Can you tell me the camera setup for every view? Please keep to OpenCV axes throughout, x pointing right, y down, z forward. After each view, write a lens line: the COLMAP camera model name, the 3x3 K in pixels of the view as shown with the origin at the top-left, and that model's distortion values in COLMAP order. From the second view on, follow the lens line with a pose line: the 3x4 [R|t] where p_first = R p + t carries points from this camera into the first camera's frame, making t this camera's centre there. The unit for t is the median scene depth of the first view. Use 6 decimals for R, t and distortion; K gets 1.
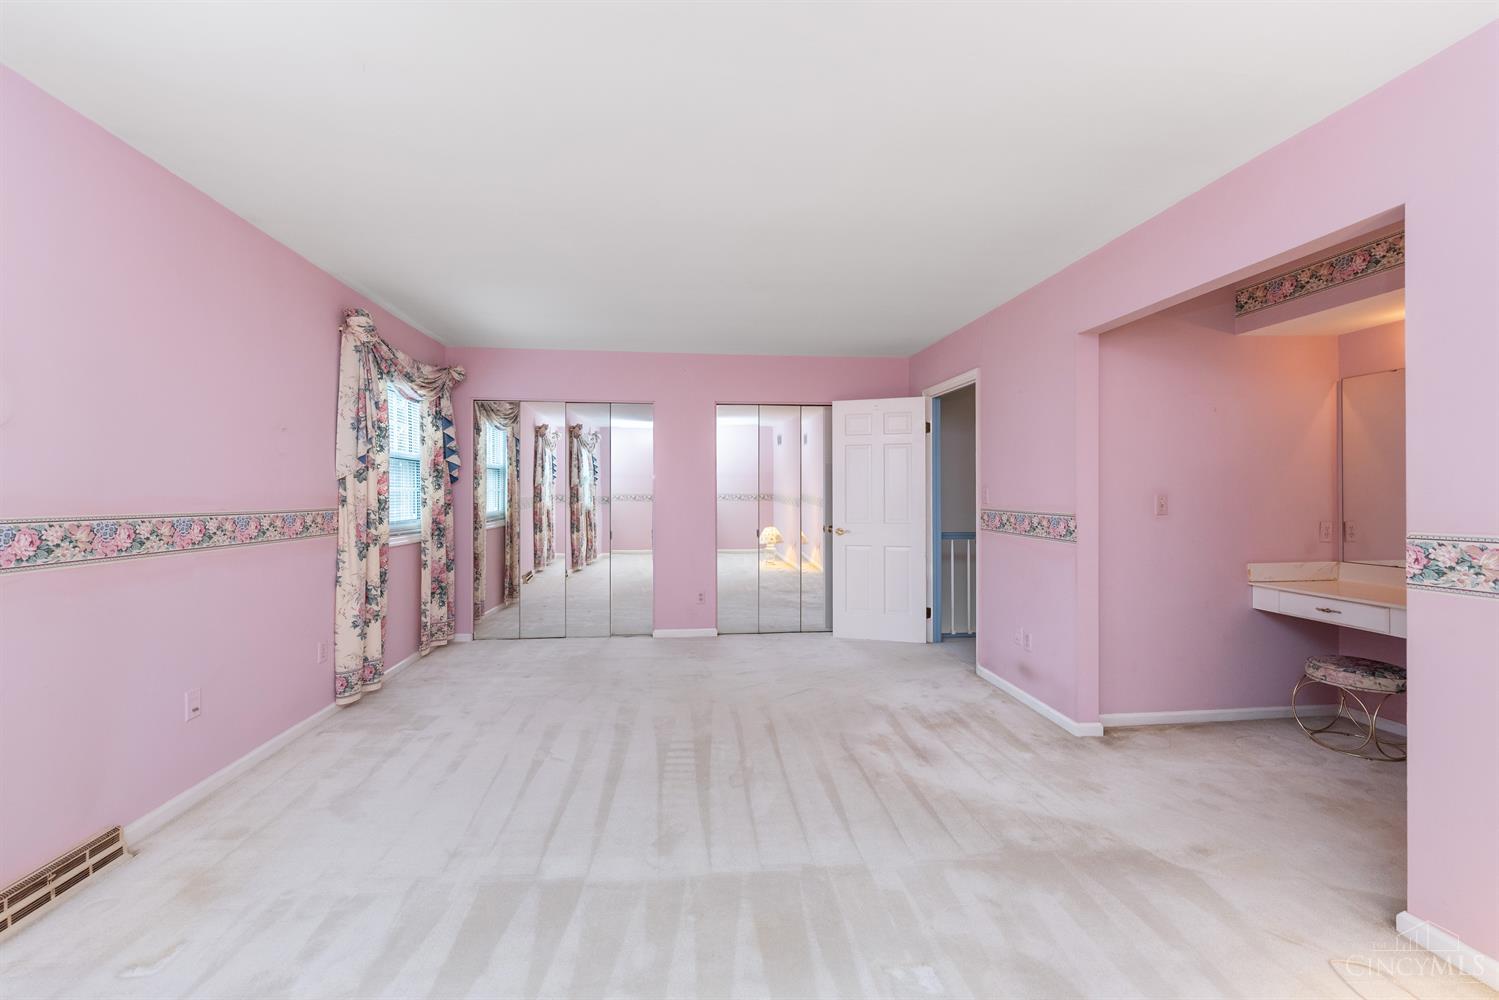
lens RADIAL K [[576.8, 0, 719.8], [0, 576.8, 485.6], [0, 0, 1]] dist [0.003377, -0.002011]
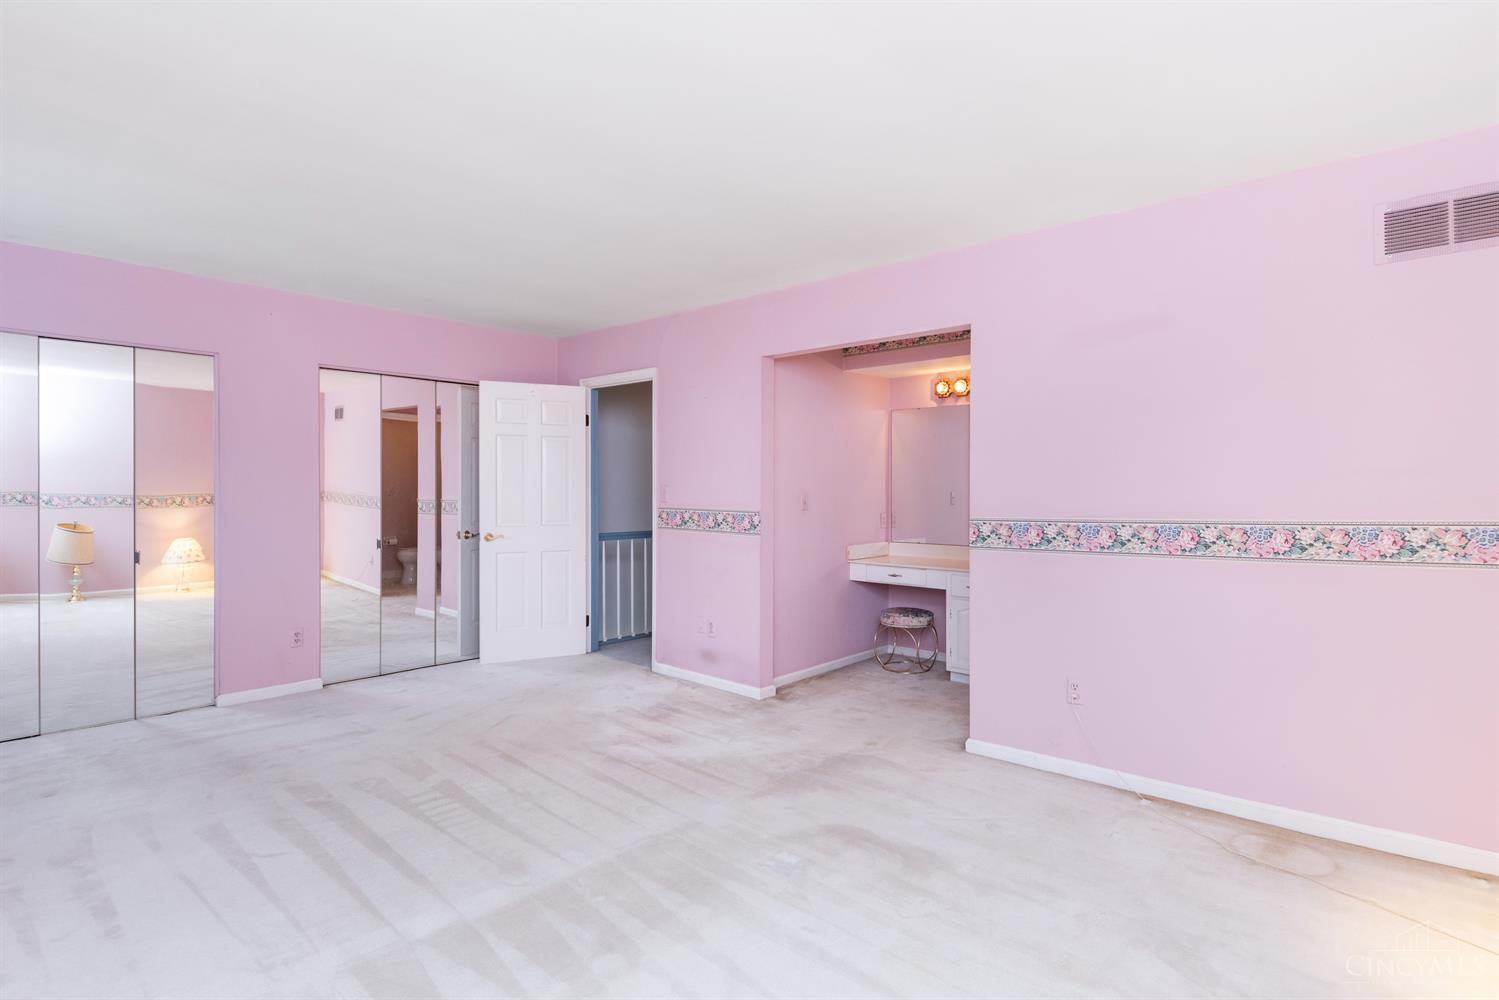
lens RADIAL K [[770.1, 0, 747.6], [0, 770.1, 488.0], [0, 0, 1]] dist [0.000676, -0.003262]
pose [[0.726049, 0.003258, 0.687636, -0.466677], [-0.011428, 0.999908, 0.007328, -0.007328], [-0.687548, -0.013179, 0.726019, -0.110581]]
